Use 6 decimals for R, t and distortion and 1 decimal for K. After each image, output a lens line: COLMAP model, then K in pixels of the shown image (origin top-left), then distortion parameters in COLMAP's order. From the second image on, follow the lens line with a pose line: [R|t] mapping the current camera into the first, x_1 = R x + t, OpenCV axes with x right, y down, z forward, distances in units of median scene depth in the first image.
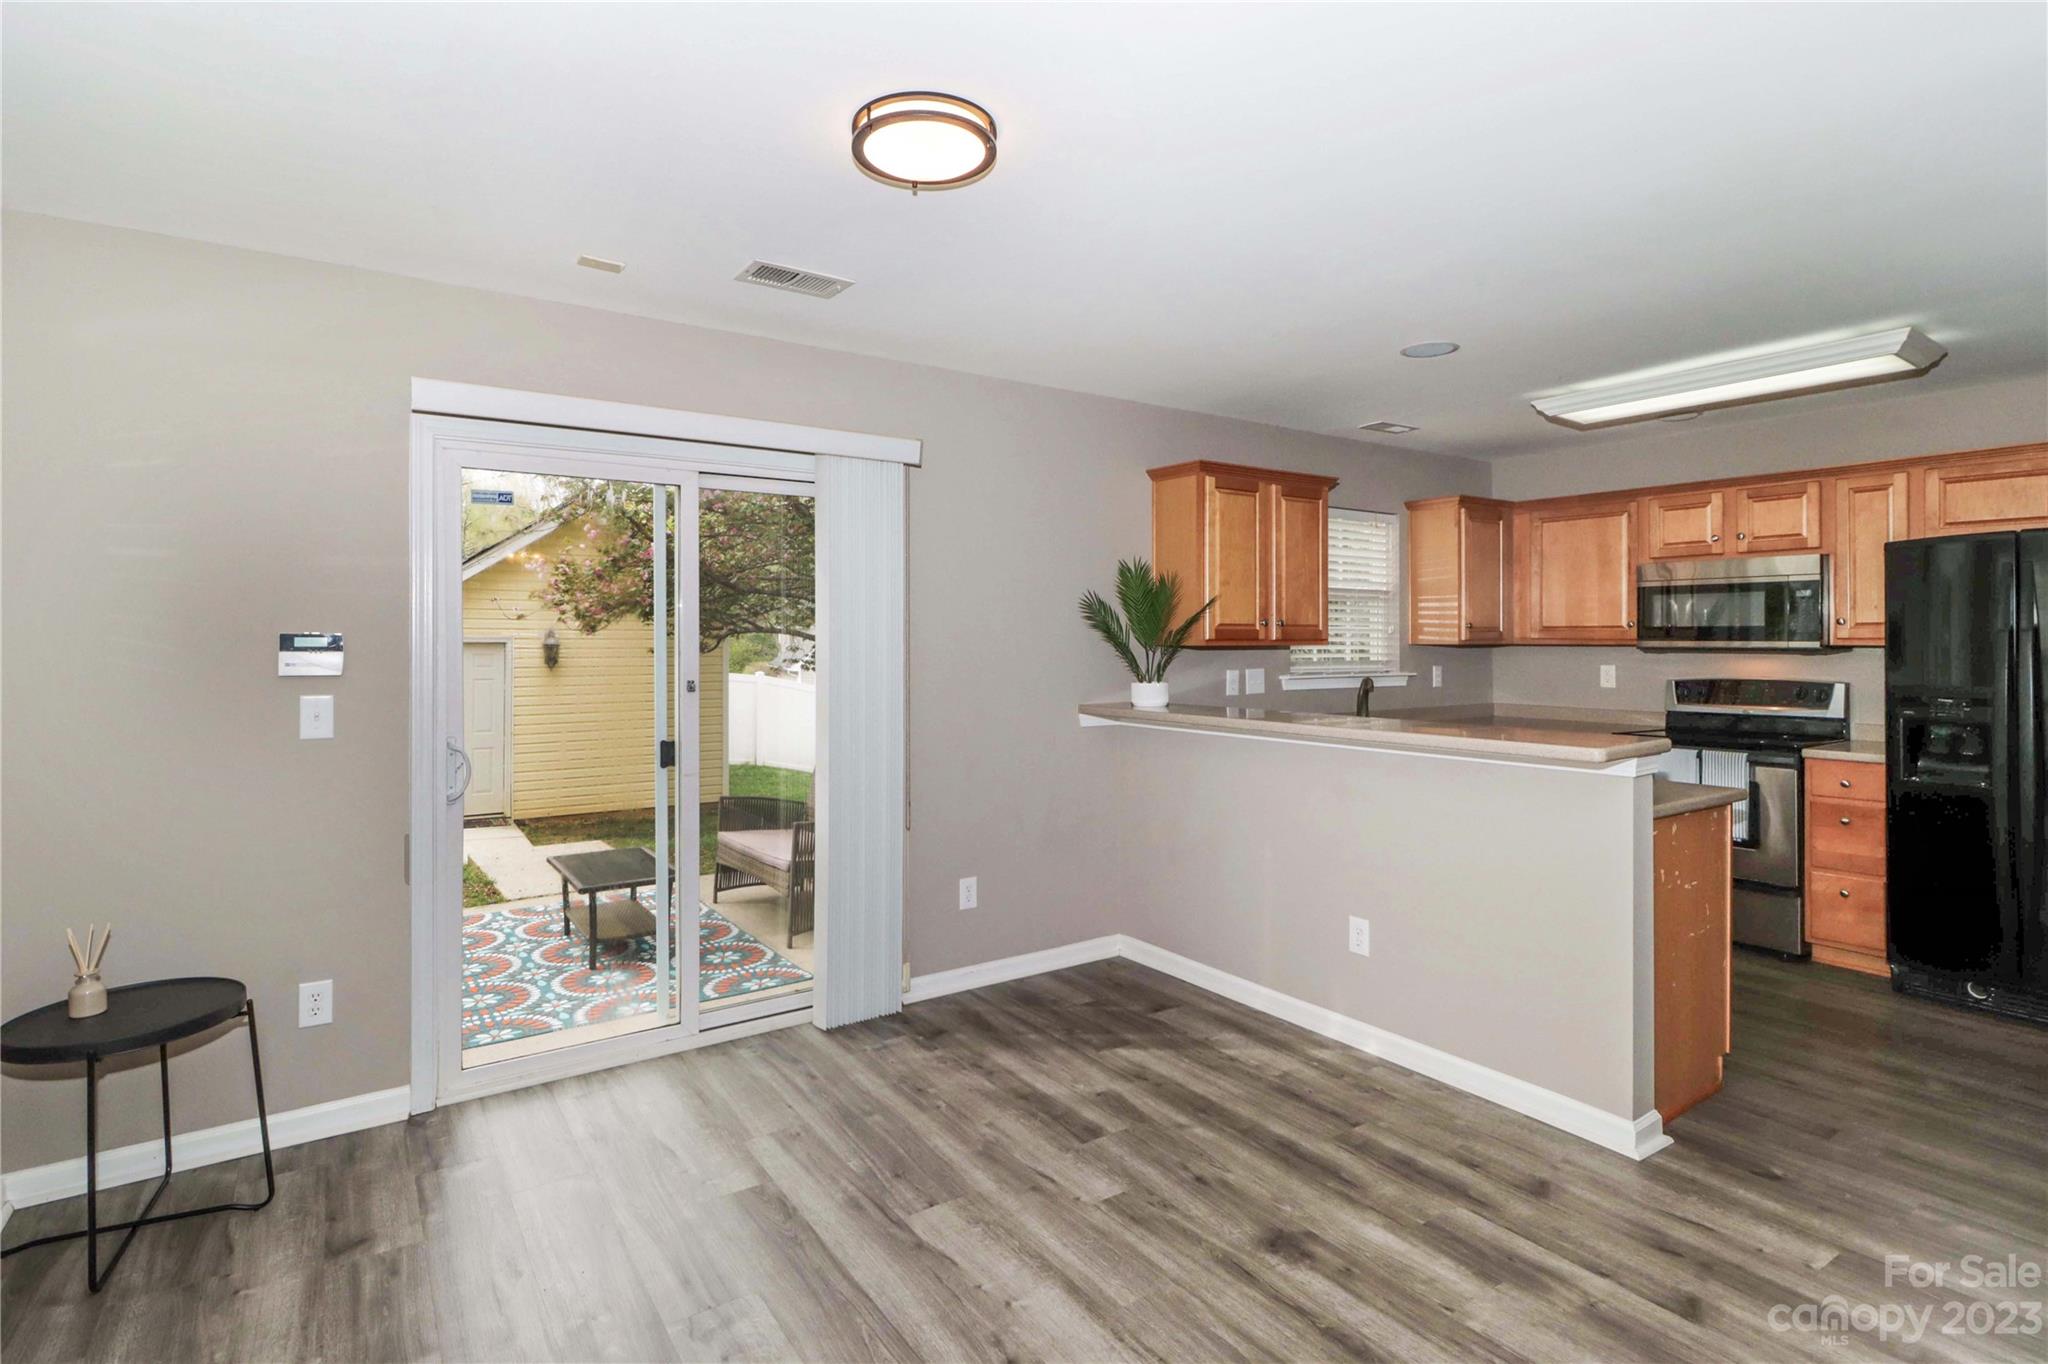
lens RADIAL K [[1011.3, 0, 1029.4], [0, 1011.3, 640.8], [0, 0, 1]] dist [0.004398, 0.000191]
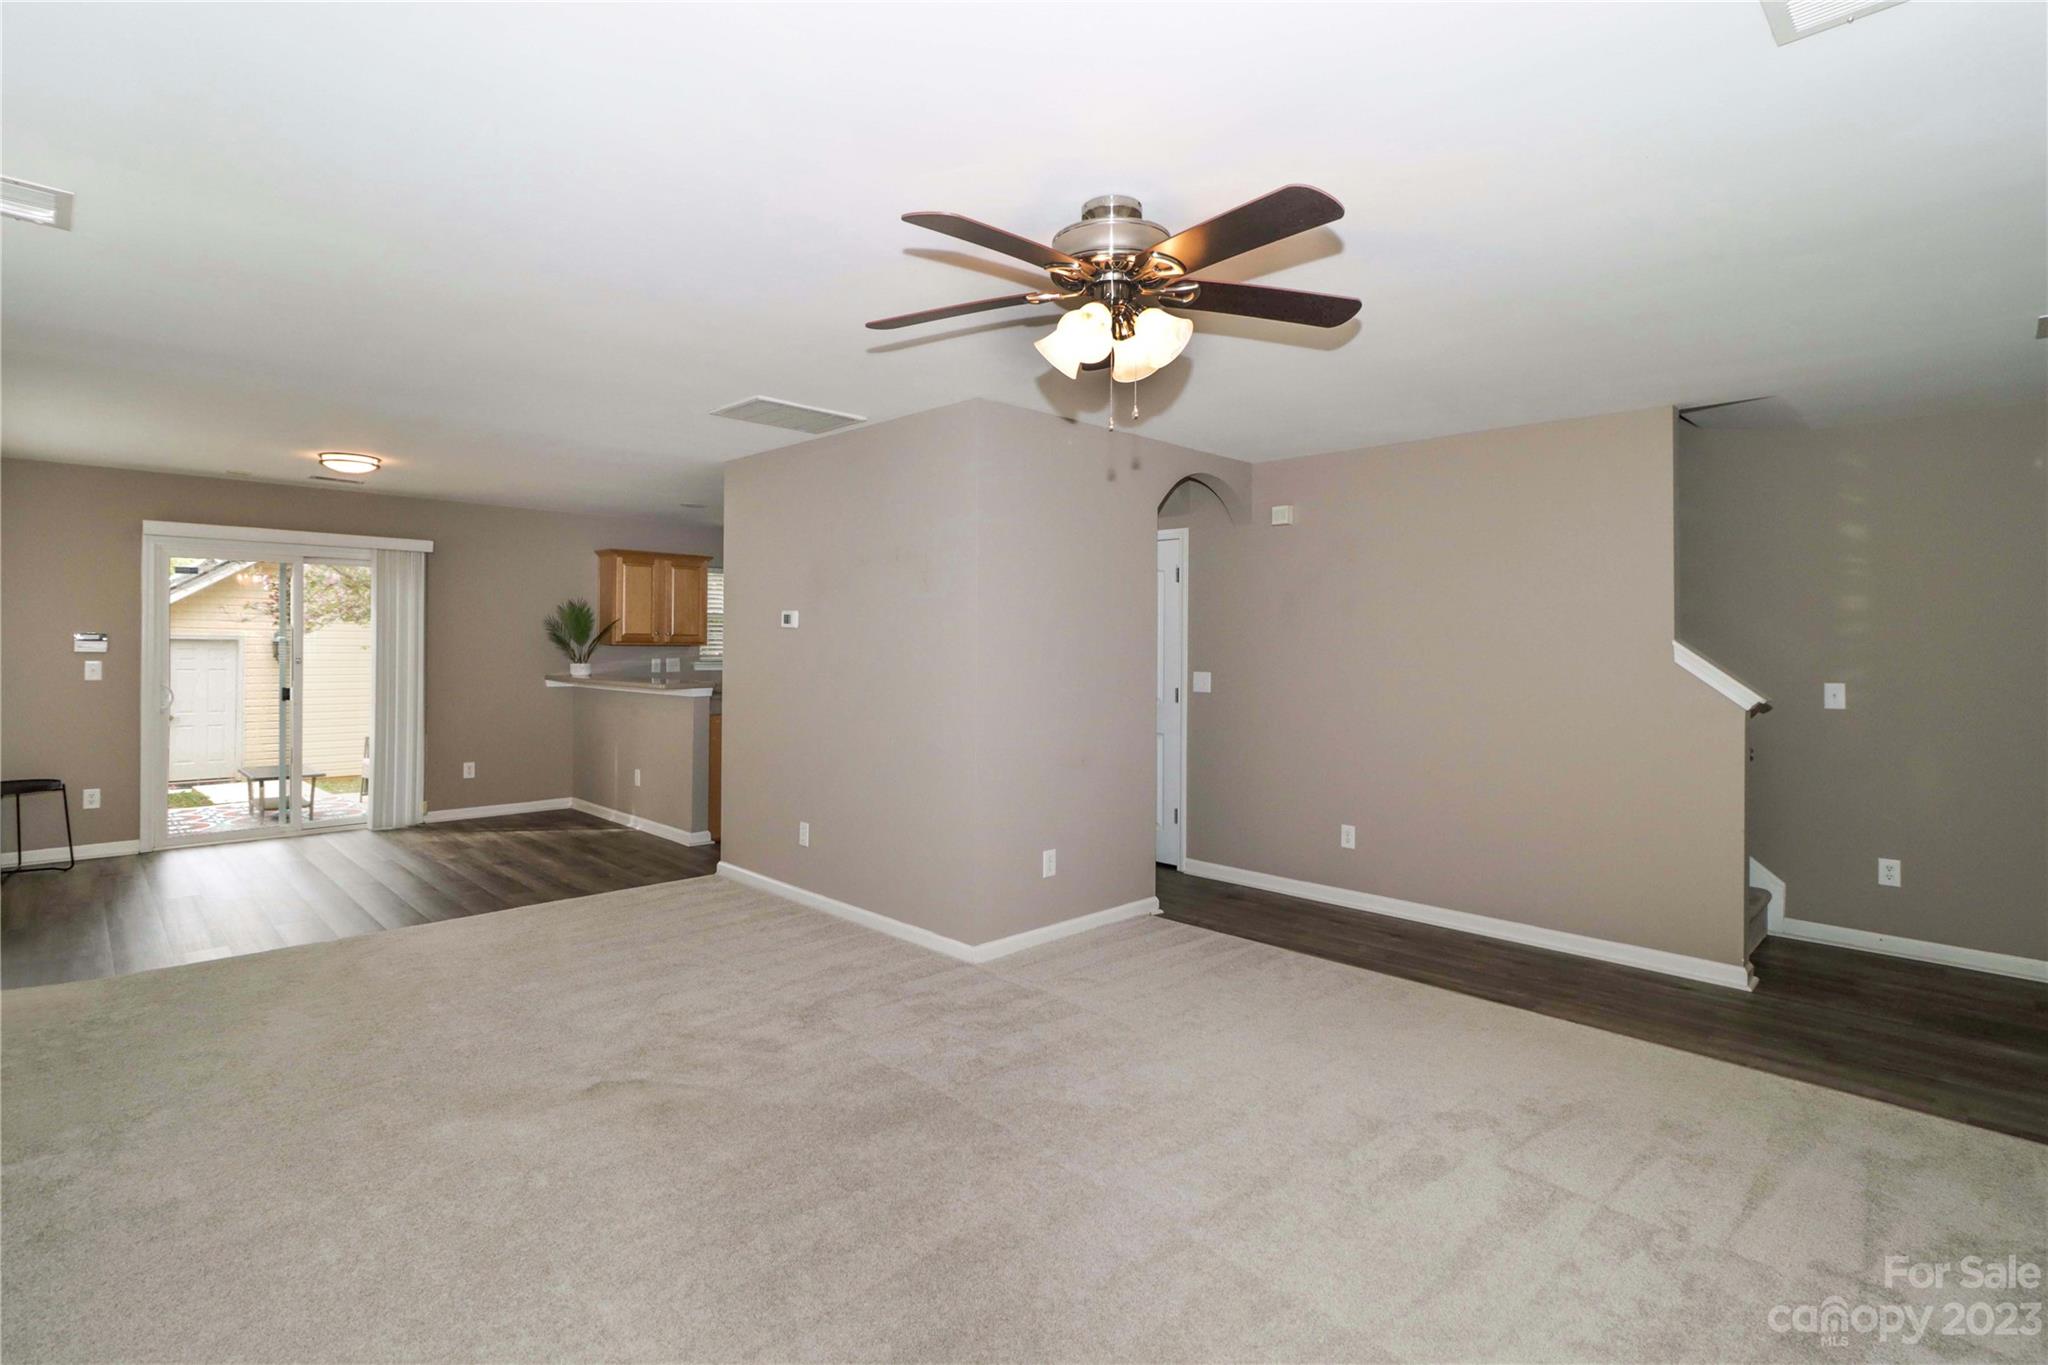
lens RADIAL K [[974.8, 0, 1023.0], [0, 974.8, 648.1], [0, 0, 1]] dist [-0.000827, -0.000467]
pose [[0.984229, 0.009623, 0.176638, 0.611803], [-0.009915, 0.999951, 0.000767, 0.002298], [-0.176622, -0.002507, 0.984276, -0.965103]]
